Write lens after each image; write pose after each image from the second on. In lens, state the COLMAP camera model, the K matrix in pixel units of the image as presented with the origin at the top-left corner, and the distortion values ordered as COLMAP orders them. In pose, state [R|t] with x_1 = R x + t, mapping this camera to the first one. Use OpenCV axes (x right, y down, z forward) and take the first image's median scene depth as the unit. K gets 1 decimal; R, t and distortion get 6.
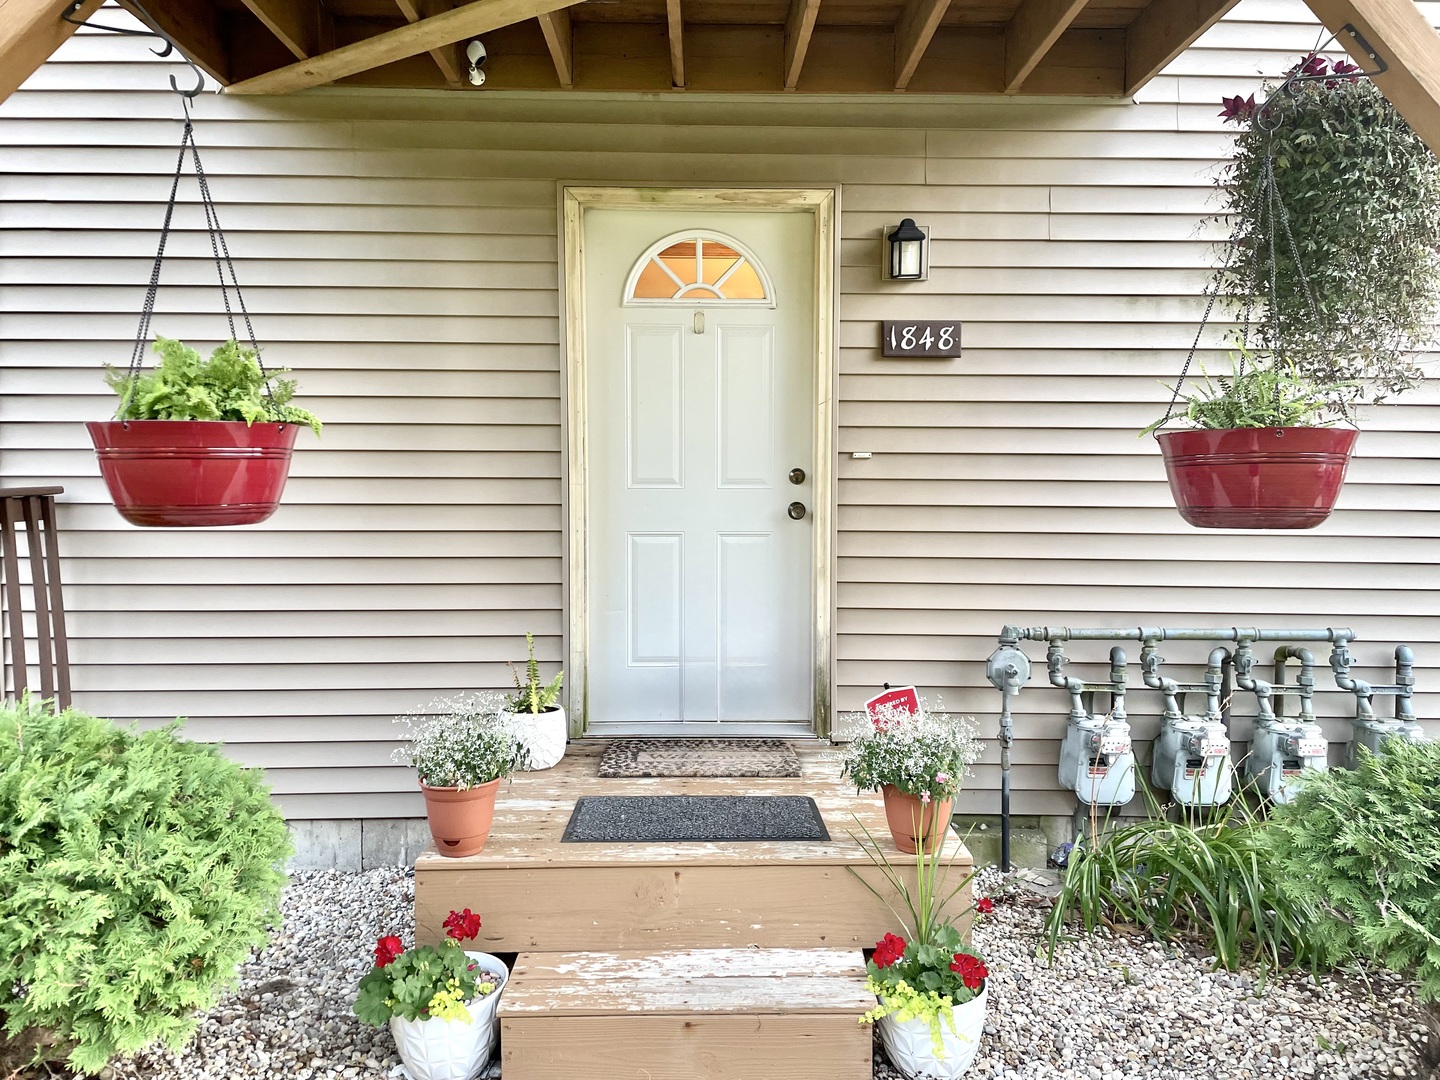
lens RADIAL K [[1061.9, 0, 722.7], [0, 1061.9, 546.4], [0, 0, 1]] dist [0.003303, -0.003067]
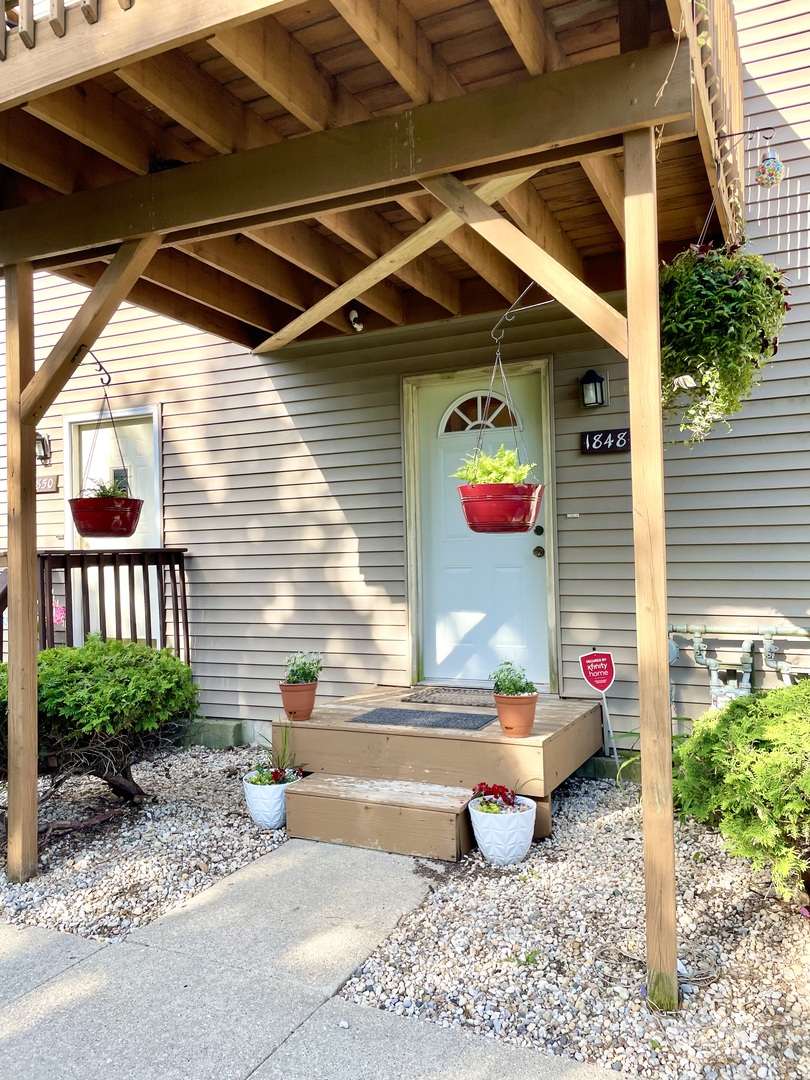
lens RADIAL K [[796.4, 0, 405.0], [0, 796.4, 540.0], [0, 0, 1]] dist [0.003303, -0.003067]
pose [[0.892130, -0.033029, -0.450569, 0.458101], [-0.010940, 0.995452, -0.094632, 0.069836], [0.451646, 0.089353, 0.887712, -0.188763]]
